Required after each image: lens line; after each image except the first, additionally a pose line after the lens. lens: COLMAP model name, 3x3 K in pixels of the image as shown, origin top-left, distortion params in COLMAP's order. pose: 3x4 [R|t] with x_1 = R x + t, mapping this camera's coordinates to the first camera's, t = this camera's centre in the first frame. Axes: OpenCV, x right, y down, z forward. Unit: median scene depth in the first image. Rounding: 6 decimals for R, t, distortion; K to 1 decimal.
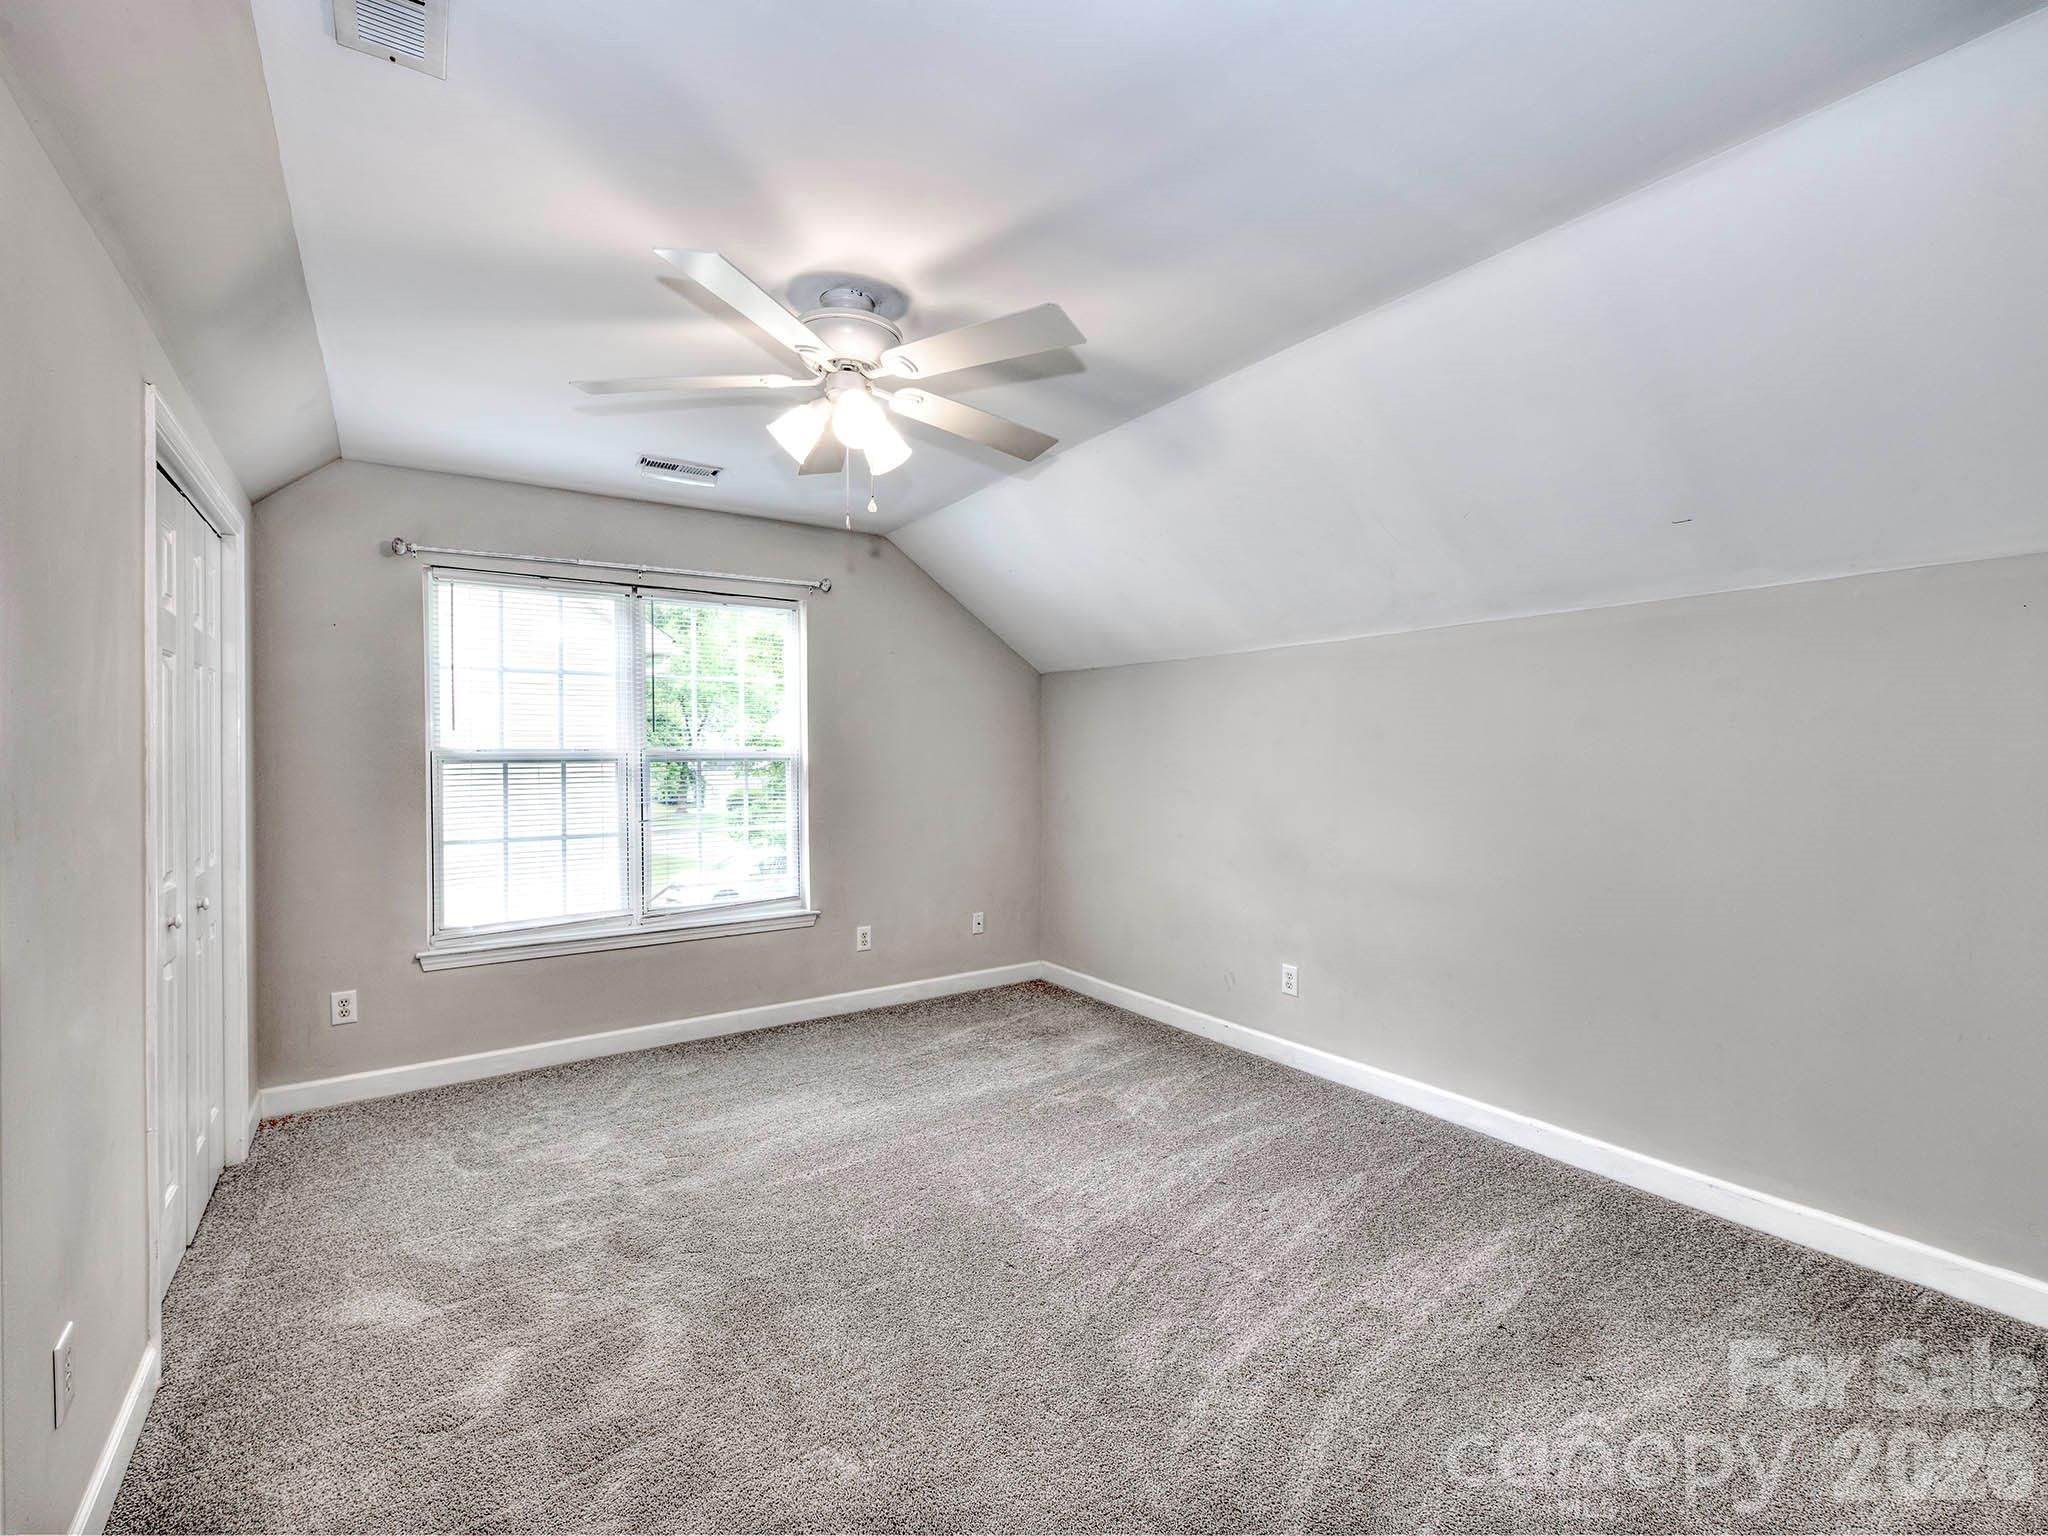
lens RADIAL K [[905.5, 0, 1020.9], [0, 905.5, 757.2], [0, 0, 1]] dist [0.003738, -0.003998]
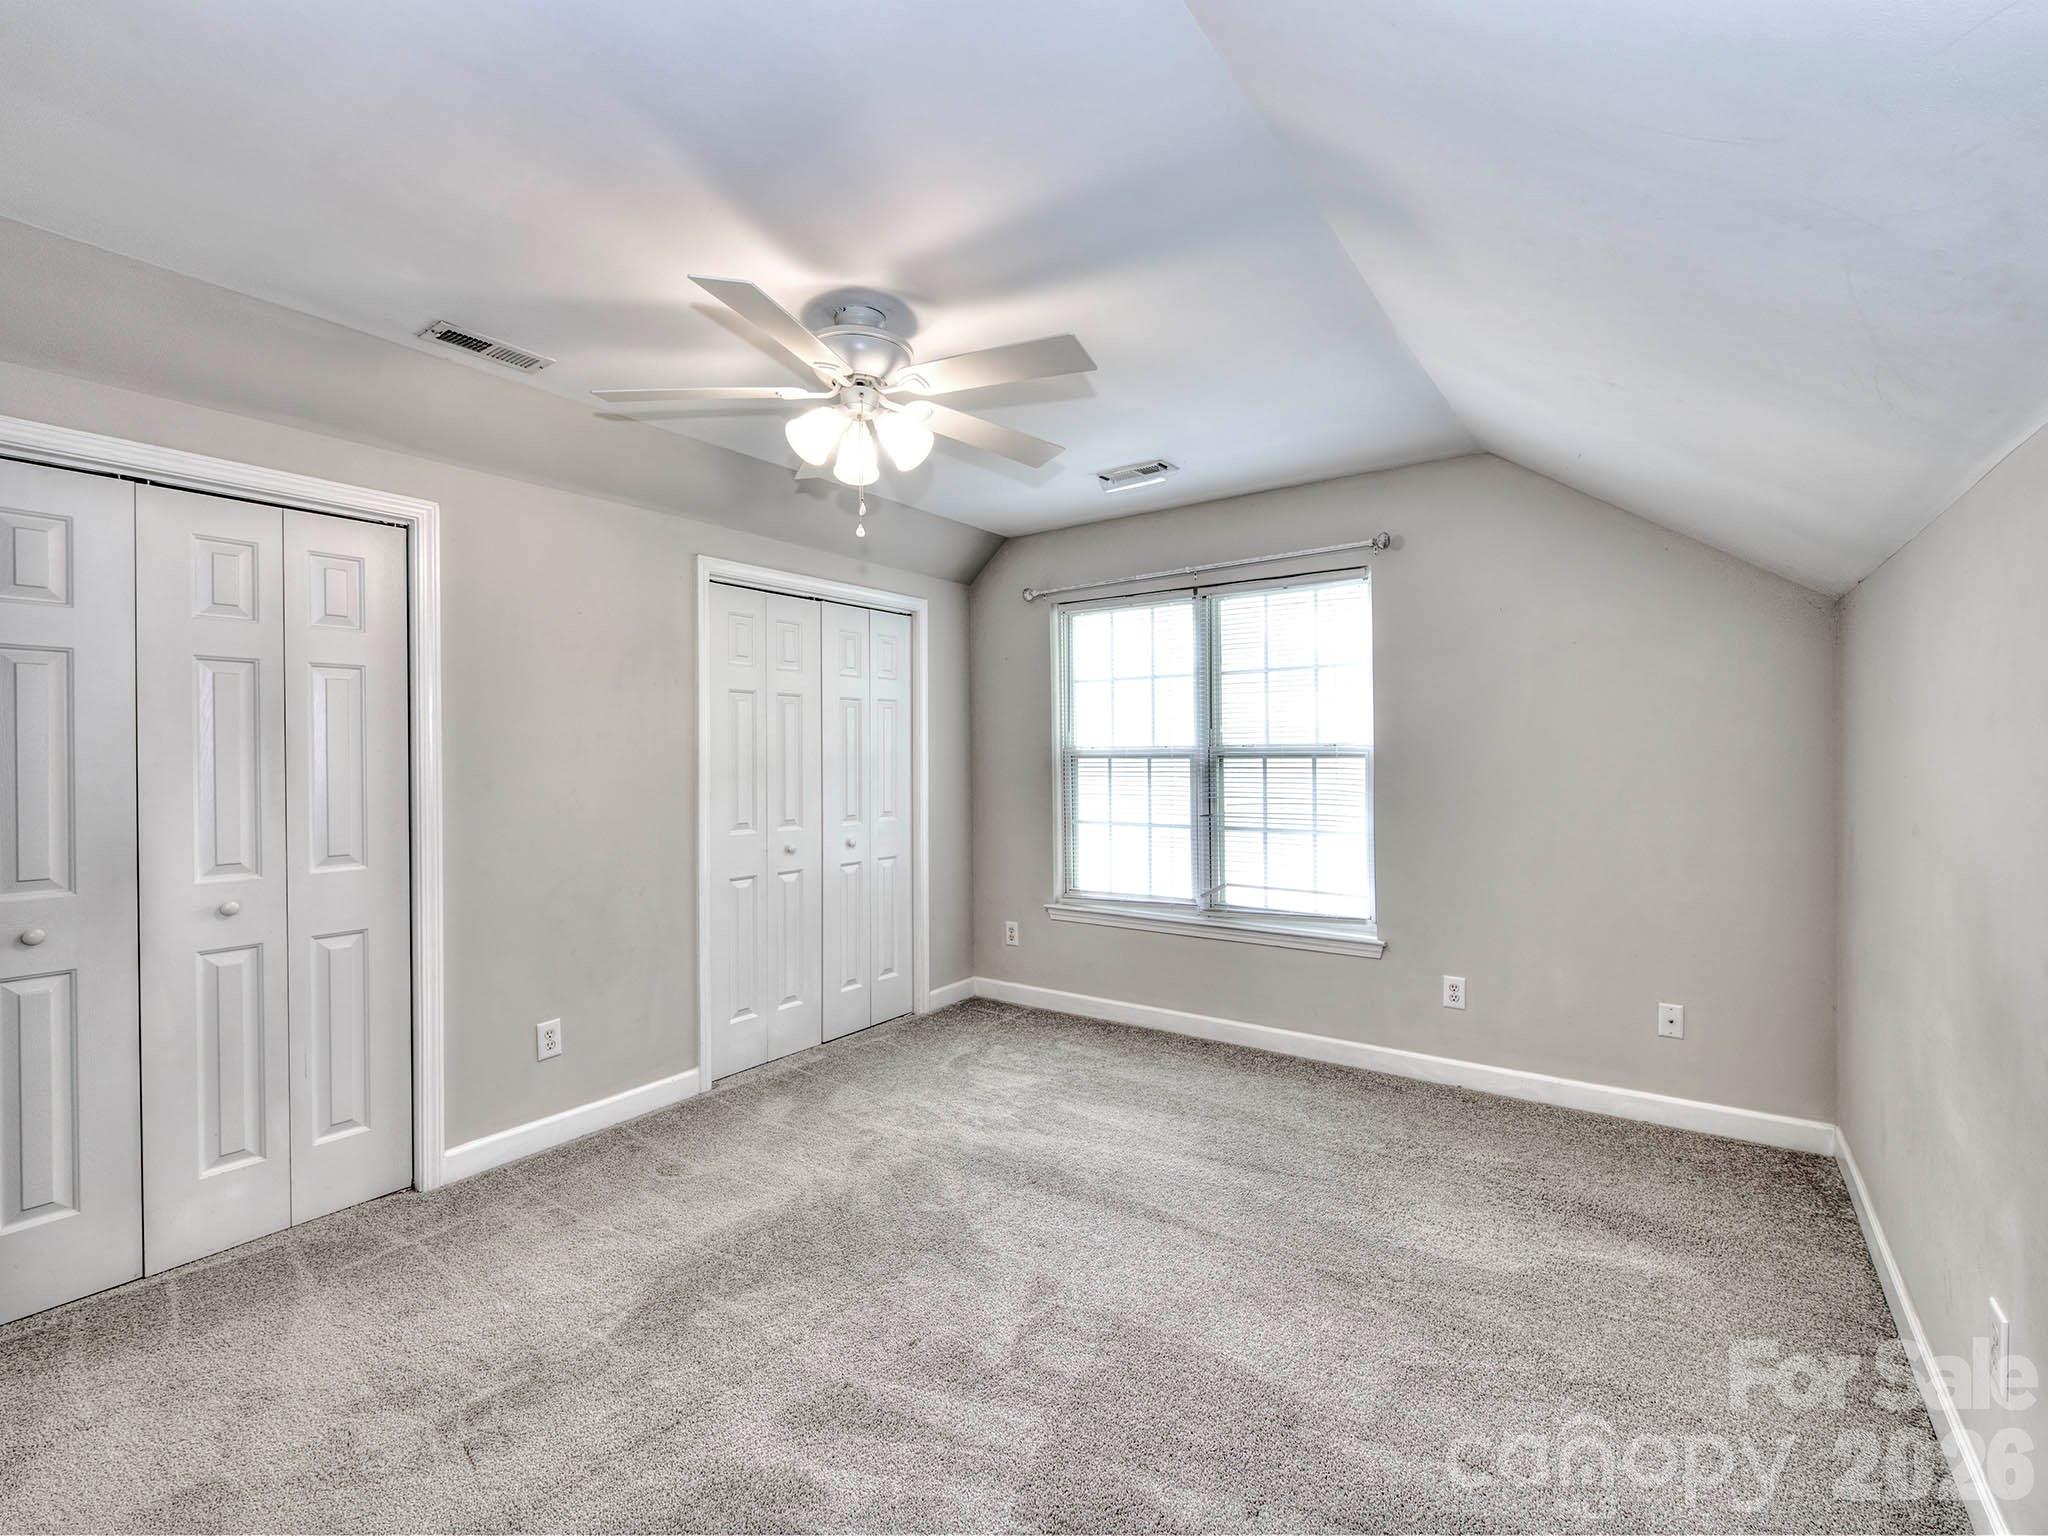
lens RADIAL K [[905.5, 0, 1020.9], [0, 905.5, 757.2], [0, 0, 1]] dist [0.003738, -0.003998]
pose [[0.334131, 0.005792, -0.942509, 0.488115], [0.005123, 0.999955, 0.007961, -0.005048], [0.942513, -0.007489, 0.334086, 0.472978]]
